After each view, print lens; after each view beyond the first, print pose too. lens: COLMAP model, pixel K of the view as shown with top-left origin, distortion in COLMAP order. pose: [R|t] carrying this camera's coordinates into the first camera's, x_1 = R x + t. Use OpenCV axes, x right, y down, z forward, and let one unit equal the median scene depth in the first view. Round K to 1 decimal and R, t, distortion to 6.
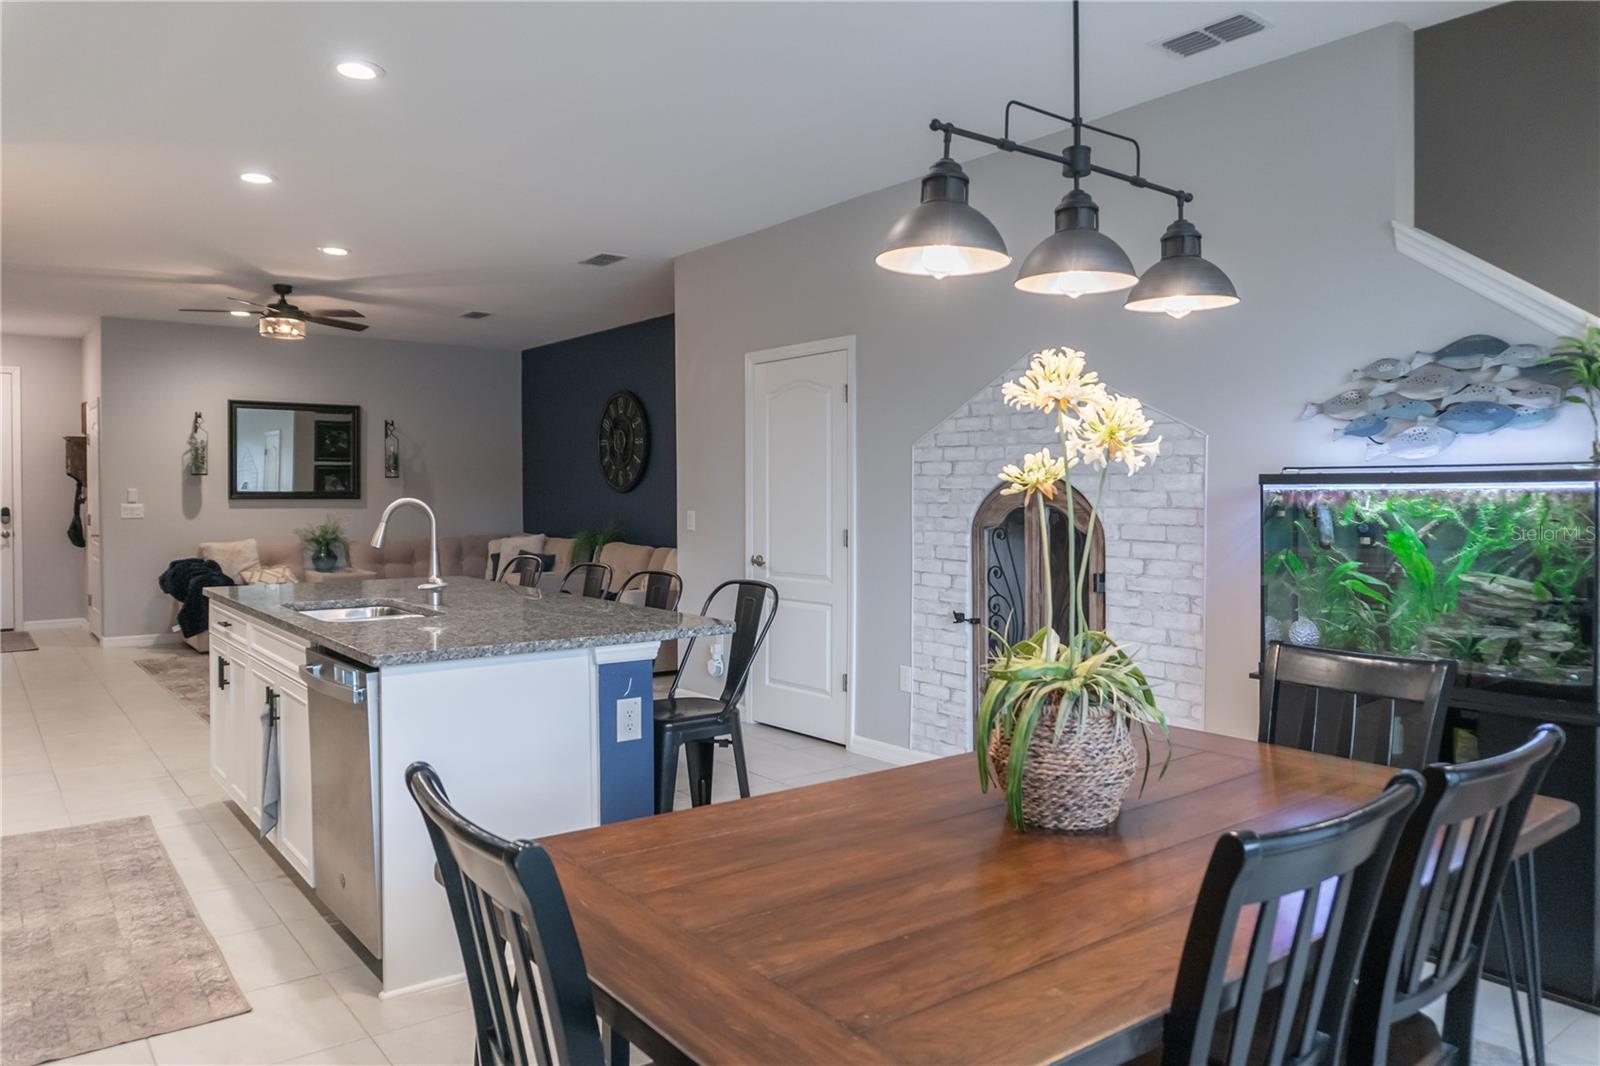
lens RADIAL K [[1072.4, 0, 803.1], [0, 1072.4, 520.9], [0, 0, 1]] dist [-0.007911, 0.007138]
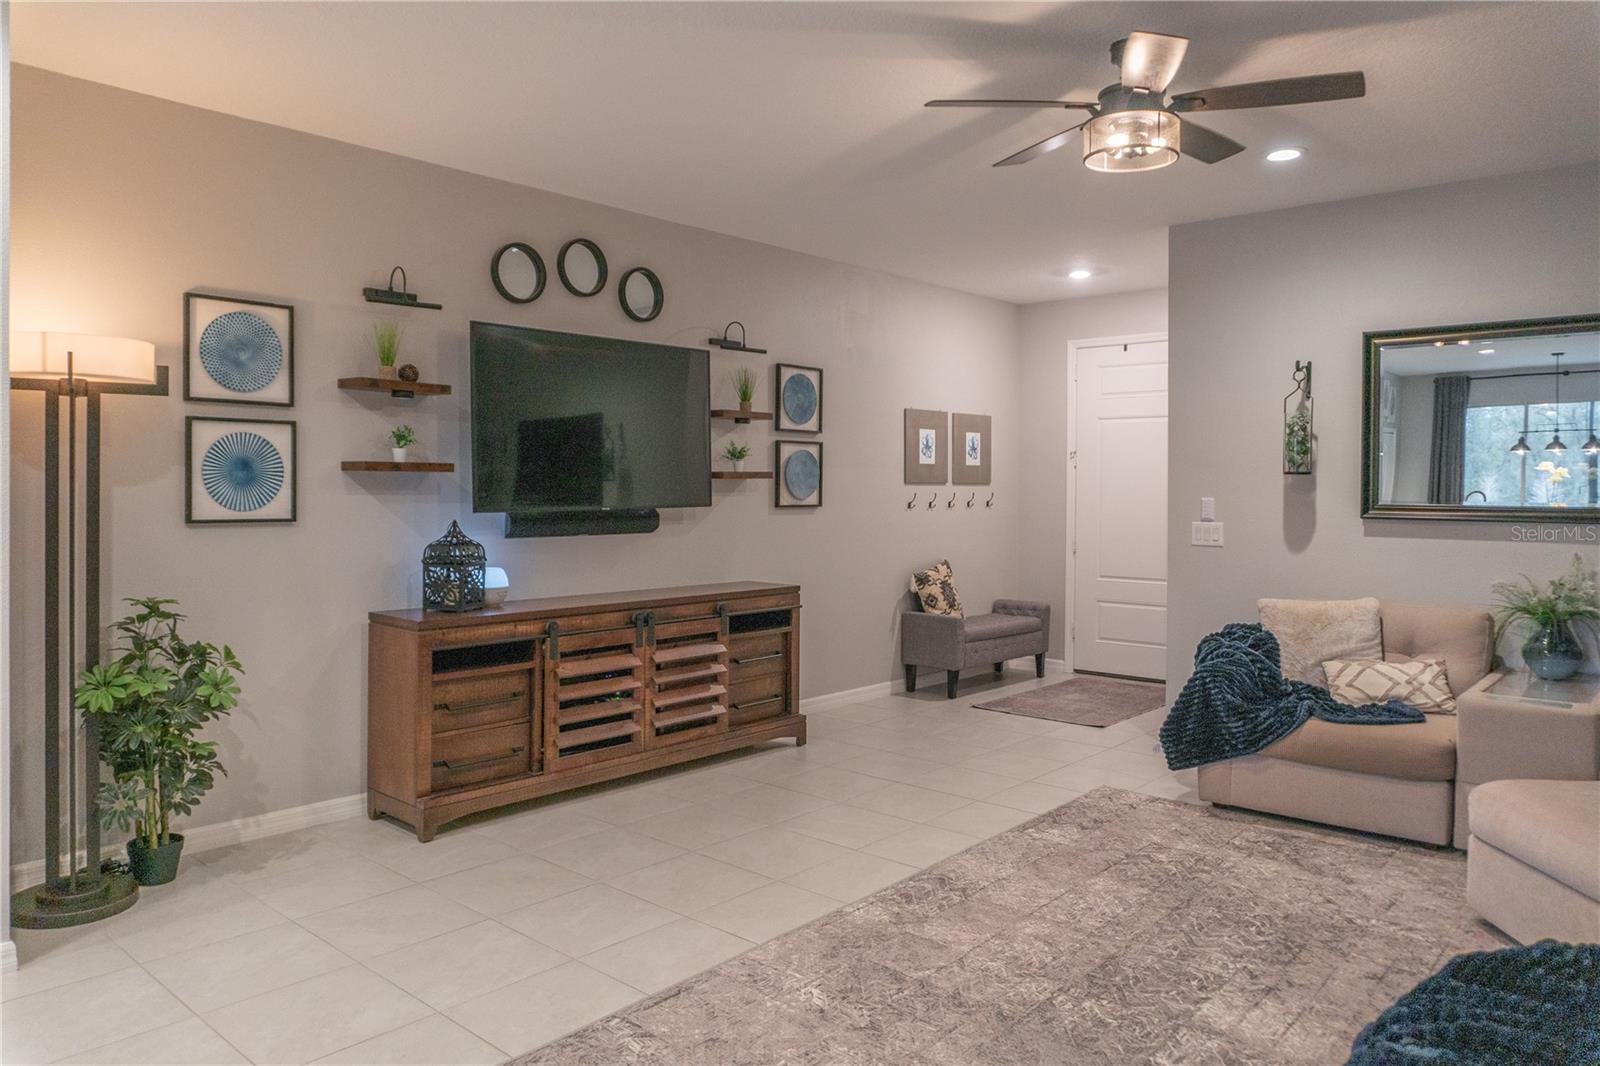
lens RADIAL K [[1072.4, 0, 784.8], [0, 1072.4, 497.0], [0, 0, 1]] dist [-0.007911, 0.007138]
pose [[0.172040, 0.003422, -0.985084, -0.061675], [-0.031278, 0.999509, -0.001990, -0.020980], [0.984593, 0.031154, 0.172062, 0.634960]]
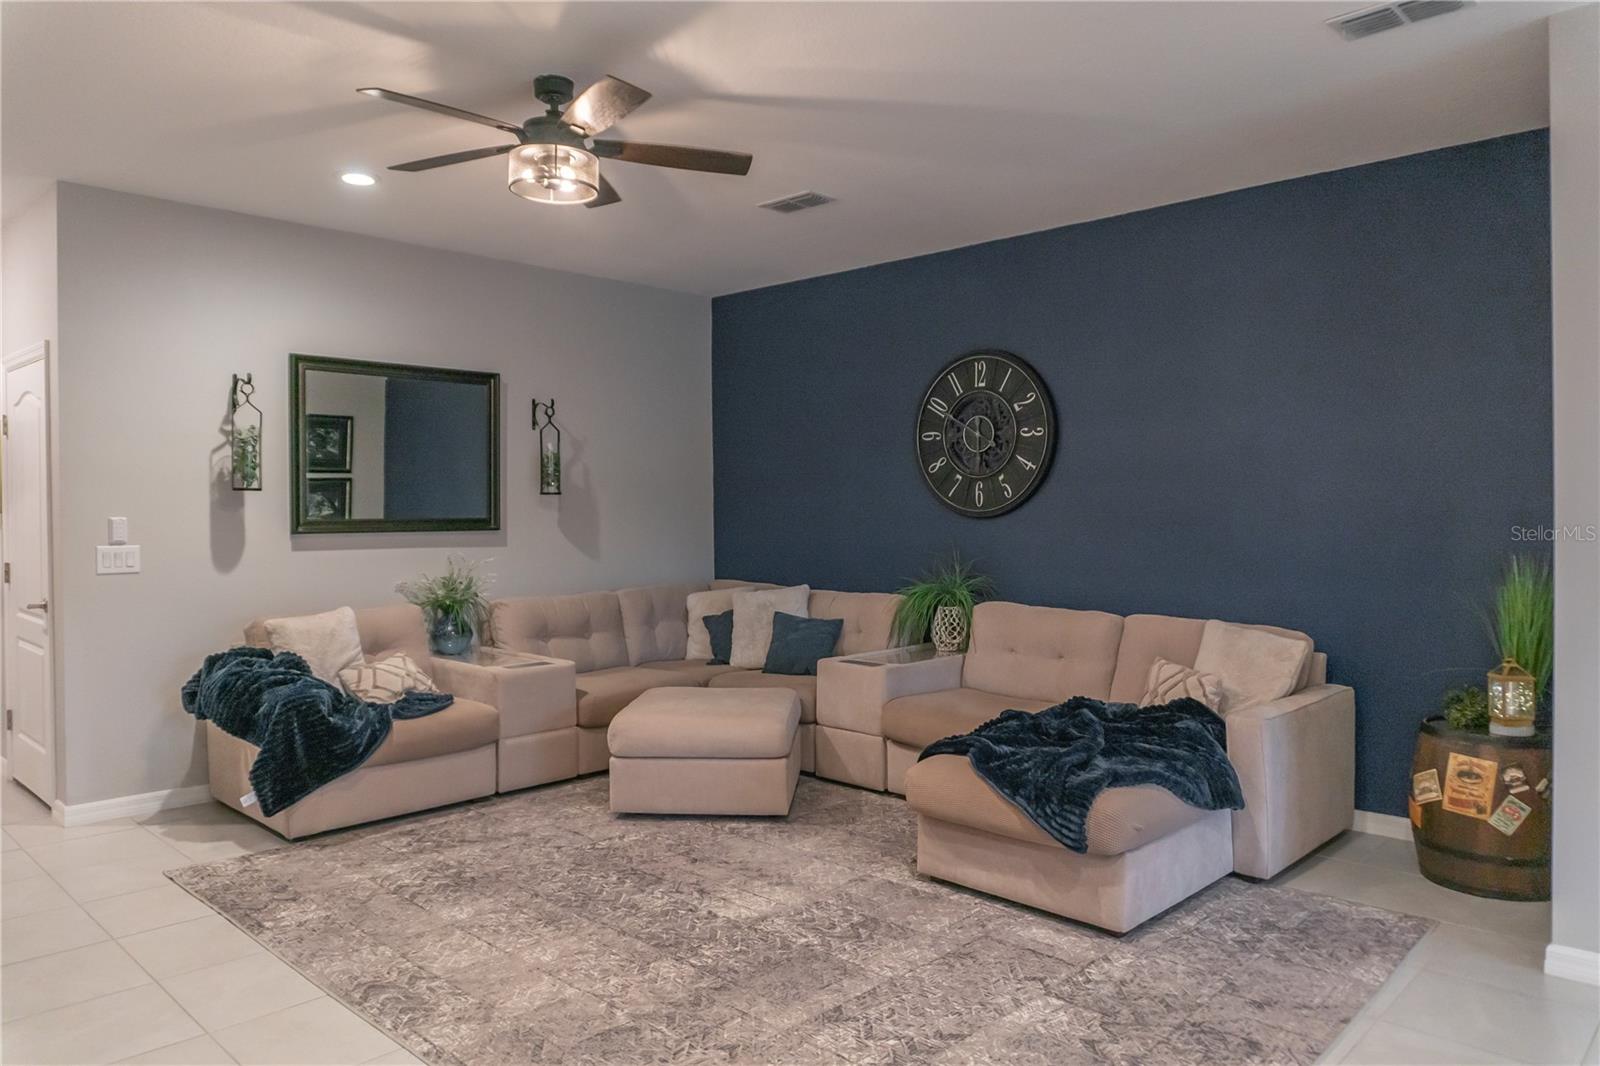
lens RADIAL K [[1072.4, 0, 794.6], [0, 1072.4, 527.0], [0, 0, 1]] dist [-0.007911, 0.007138]
pose [[0.990989, -0.006686, 0.133778, -0.359537], [0.008162, 0.999912, -0.010483, -0.016306], [-0.133696, 0.011480, 0.990956, 0.425148]]
